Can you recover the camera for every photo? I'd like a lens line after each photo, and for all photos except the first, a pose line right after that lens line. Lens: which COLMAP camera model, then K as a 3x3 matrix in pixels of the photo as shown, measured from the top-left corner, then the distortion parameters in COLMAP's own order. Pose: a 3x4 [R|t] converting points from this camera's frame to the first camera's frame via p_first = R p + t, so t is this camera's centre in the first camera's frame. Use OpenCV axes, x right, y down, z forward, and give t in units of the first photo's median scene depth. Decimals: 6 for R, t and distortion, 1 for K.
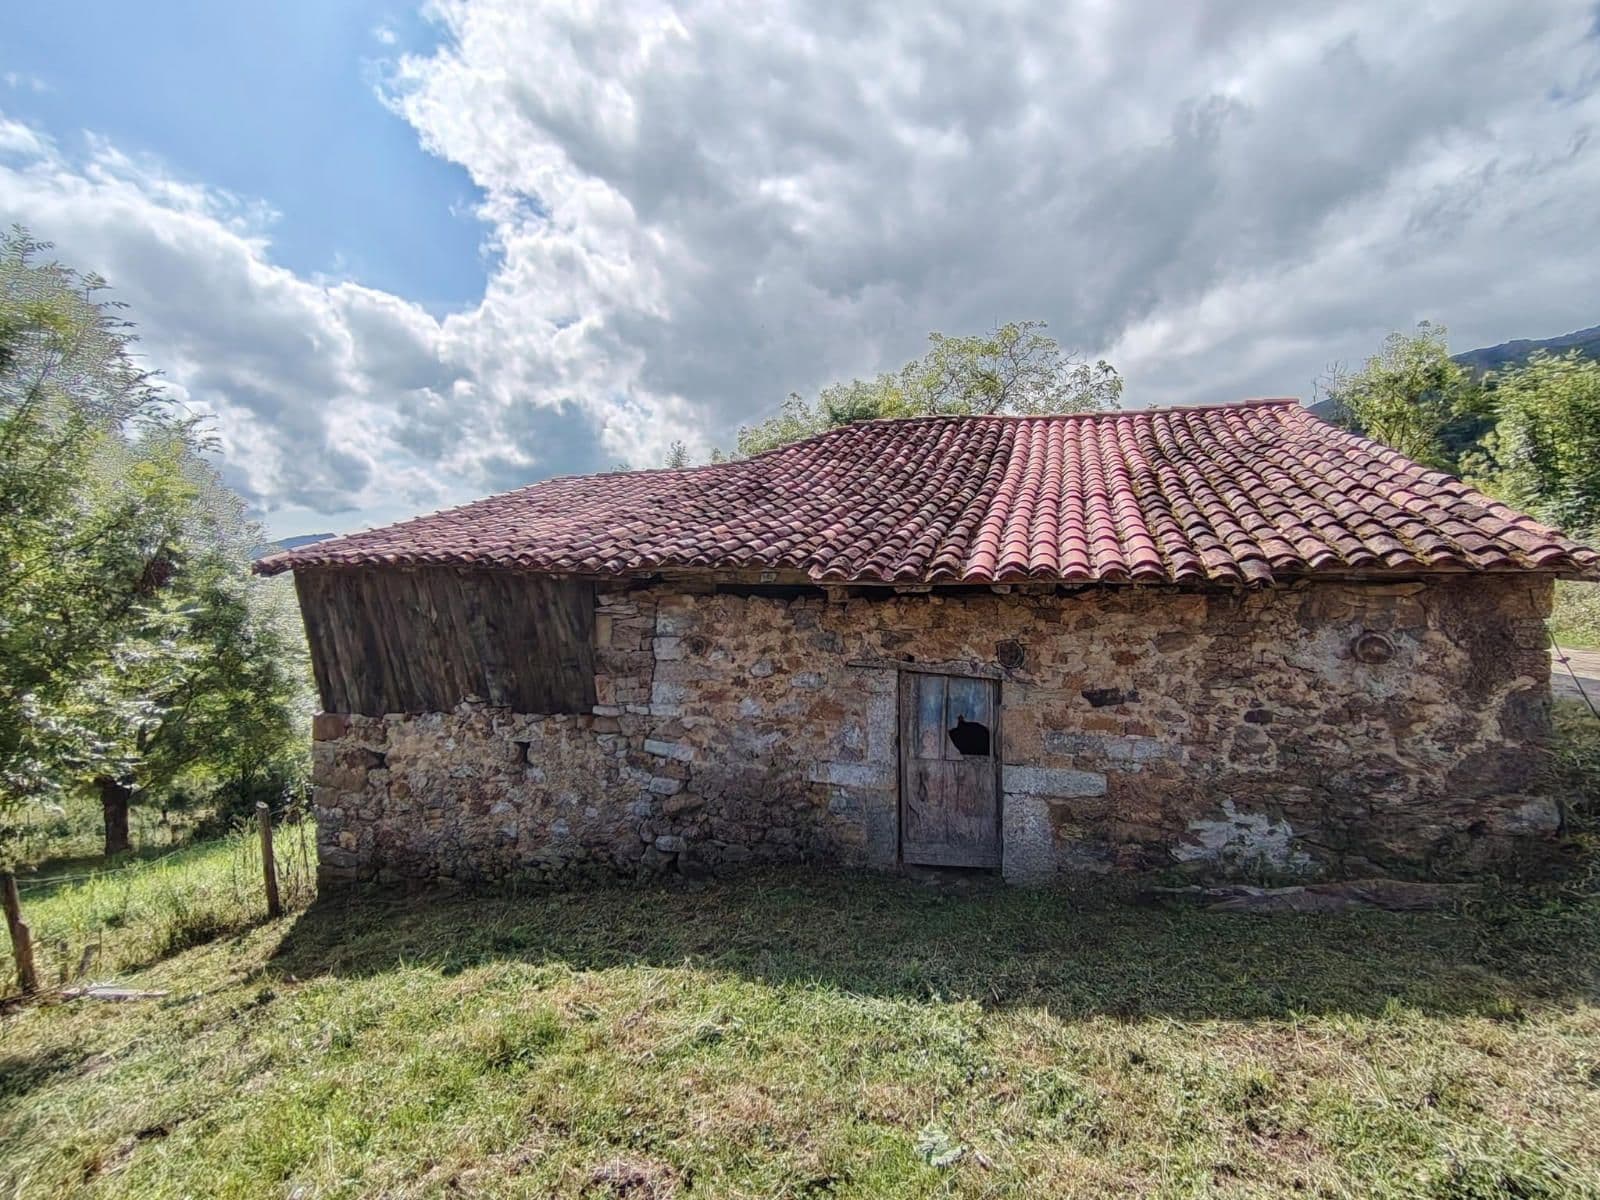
lens RADIAL K [[732.7, 0, 799.4], [0, 732.7, 599.9], [0, 0, 1]] dist [0.002179, 0.000832]
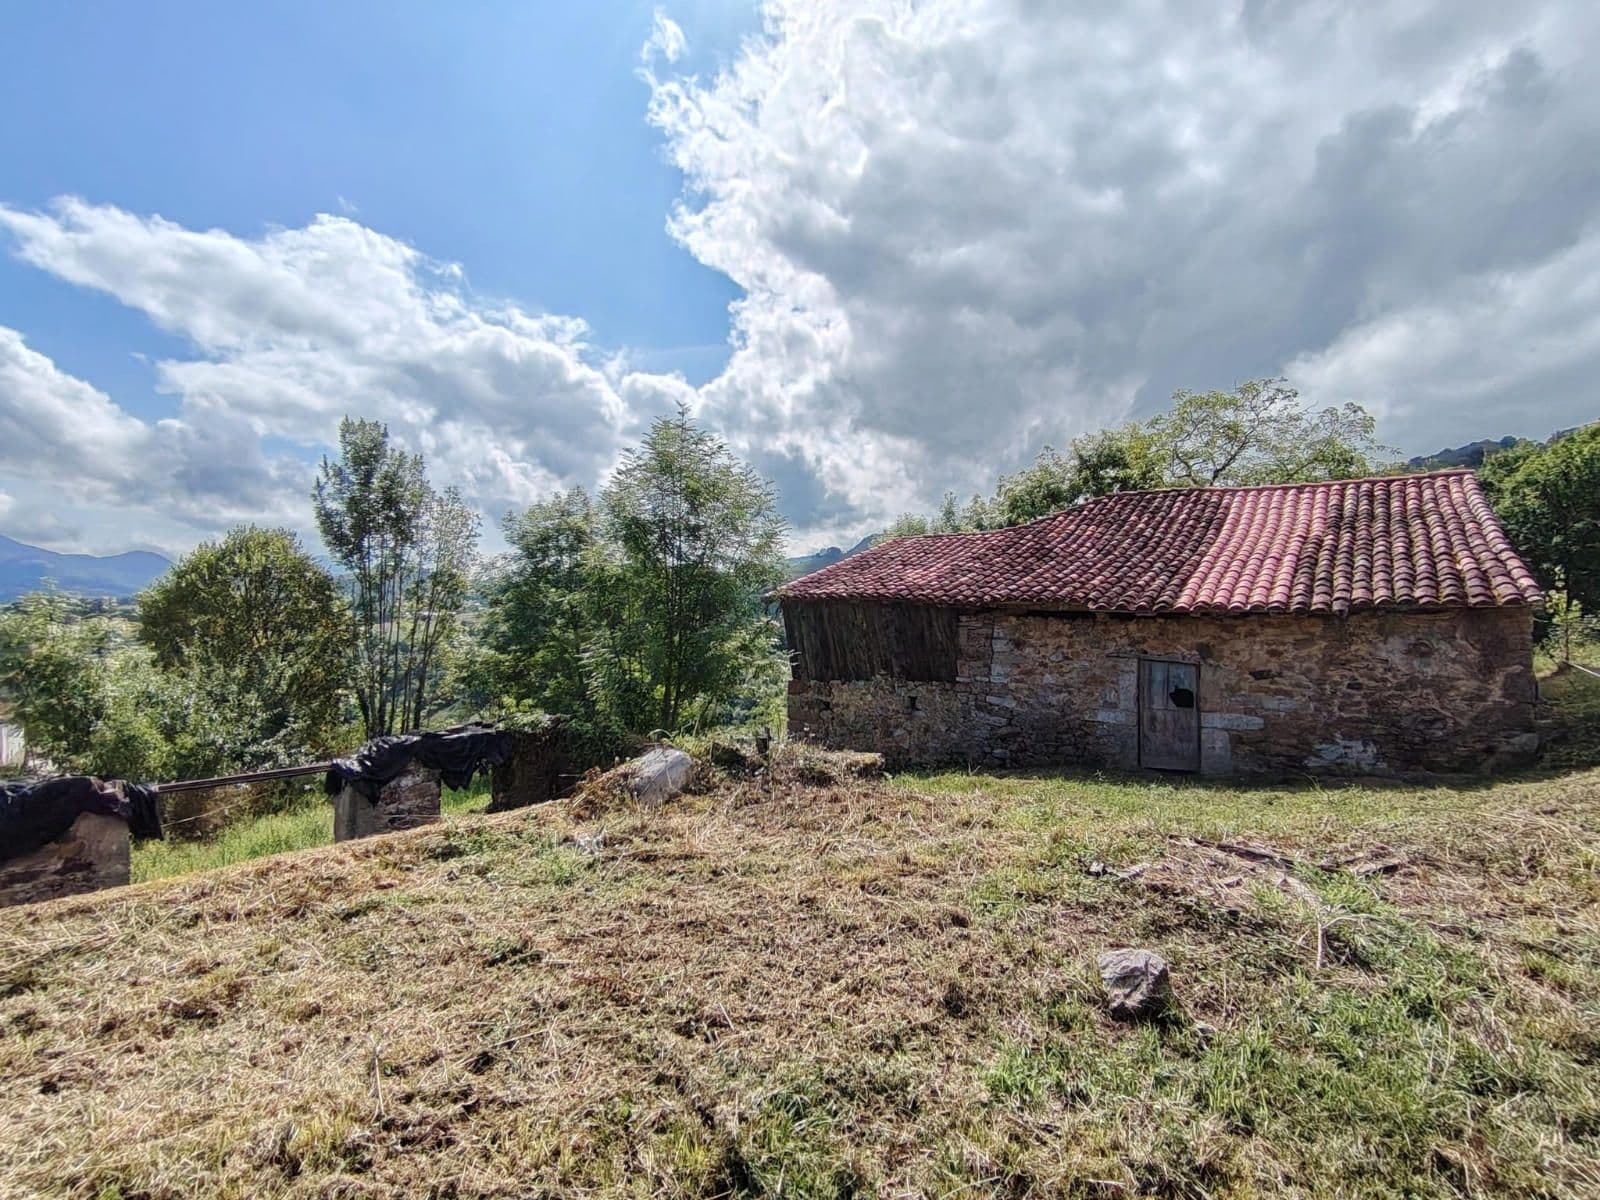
lens RADIAL K [[732.7, 0, 801.4], [0, 732.7, 603.0], [0, 0, 1]] dist [0.002179, 0.000832]
pose [[0.953467, 0.002849, -0.301484, -0.099911], [-0.010424, 0.999669, -0.023519, 0.008169], [0.301318, 0.025567, 0.953181, -0.869187]]
